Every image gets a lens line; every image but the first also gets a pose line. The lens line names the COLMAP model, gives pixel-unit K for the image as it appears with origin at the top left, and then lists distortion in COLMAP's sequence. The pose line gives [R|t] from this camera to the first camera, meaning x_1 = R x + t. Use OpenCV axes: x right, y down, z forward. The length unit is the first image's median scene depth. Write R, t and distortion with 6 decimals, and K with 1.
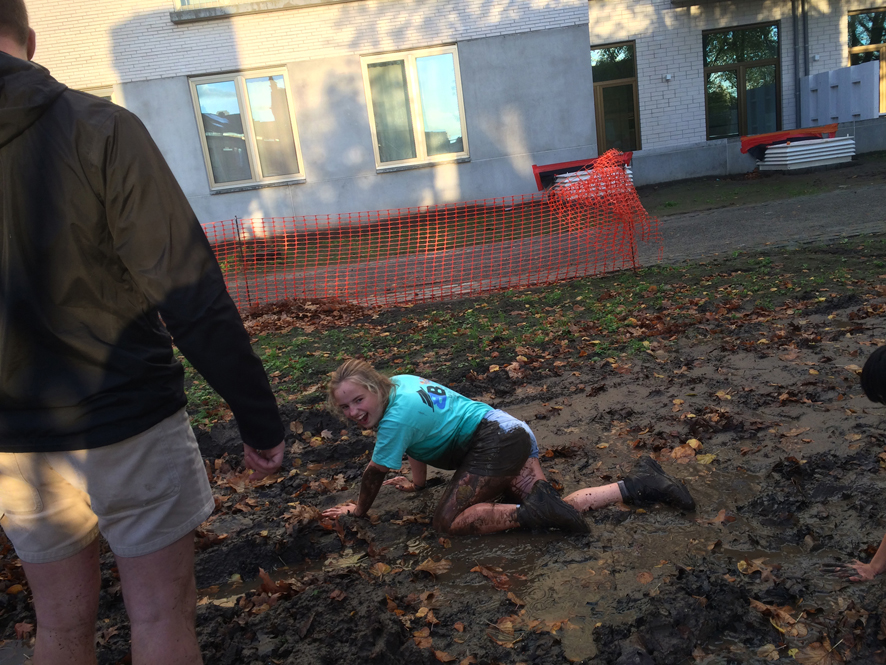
lens RADIAL K [[749.4, 0, 443.0], [0, 749.4, 332.5], [0, 0, 1]] dist [0.094753, -0.122549]
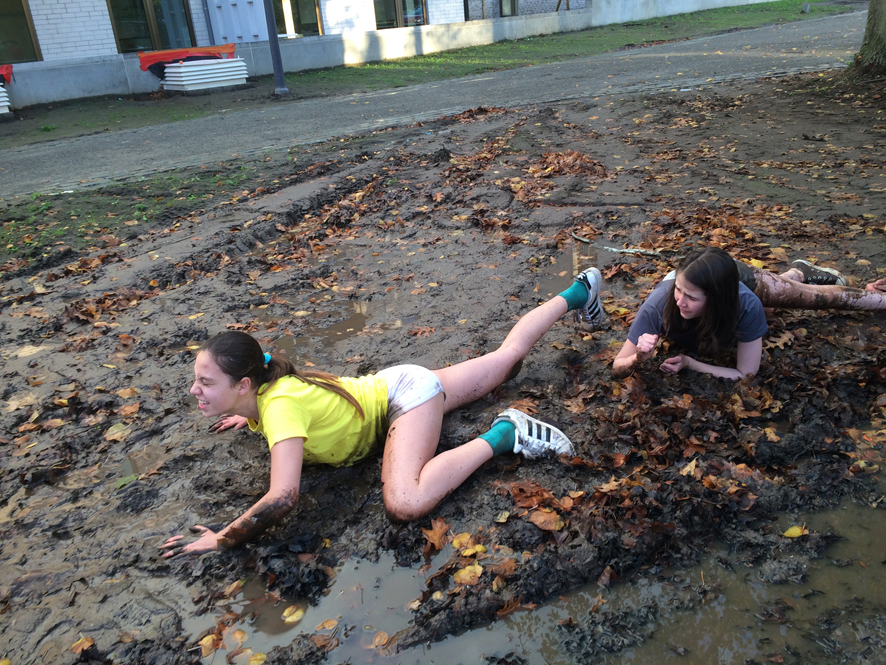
lens RADIAL K [[753.0, 0, 440.0], [0, 753.0, 332.0], [0, 0, 1]] dist [0.085637, -0.114698]
pose [[0.819196, -0.163372, 0.549753, 0.354703], [0.102104, 0.984800, 0.140510, -0.033377], [-0.564352, -0.058973, 0.823425, -0.035622]]
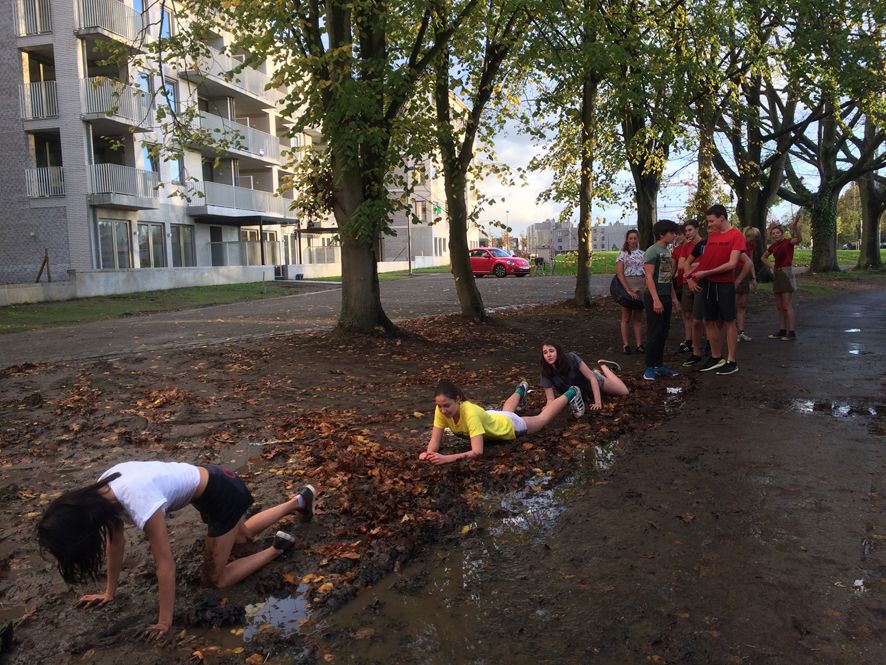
lens RADIAL K [[750.1, 0, 441.1], [0, 750.1, 328.6], [0, 0, 1]] dist [0.077024, -0.090785]
pose [[0.277828, 0.035488, 0.959975, 0.001648], [0.203816, 0.974388, -0.095007, 0.006074], [-0.938760, 0.222054, 0.263480, -0.042441]]
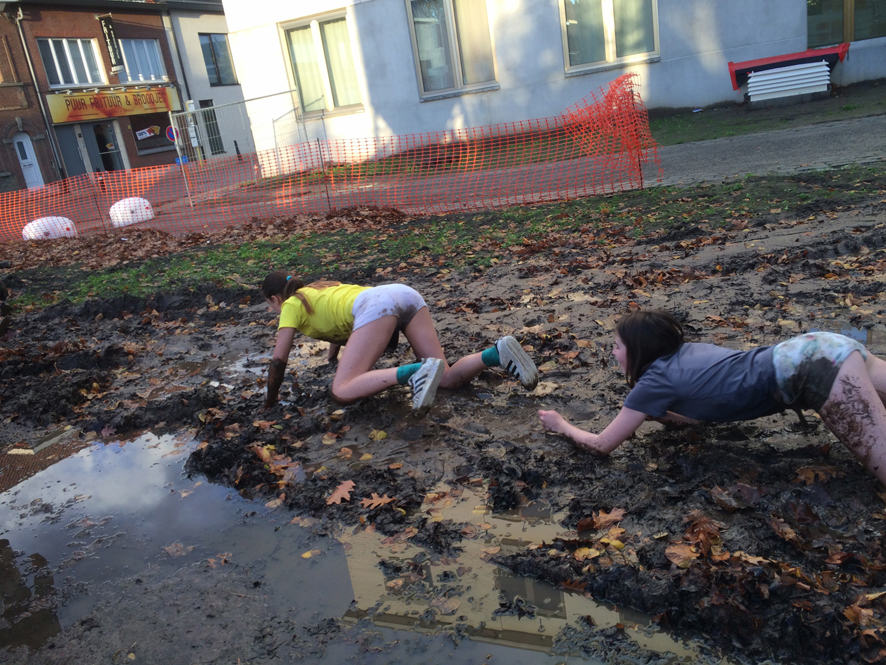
lens RADIAL K [[757.9, 0, 438.4], [0, 757.9, 319.5], [0, 0, 1]] dist [0.086637, -0.115104]
pose [[0.907859, 0.101783, -0.406734, 0.619105], [-0.050506, 0.989571, 0.134901, -0.046009], [0.416222, -0.101929, 0.903532, -0.146978]]
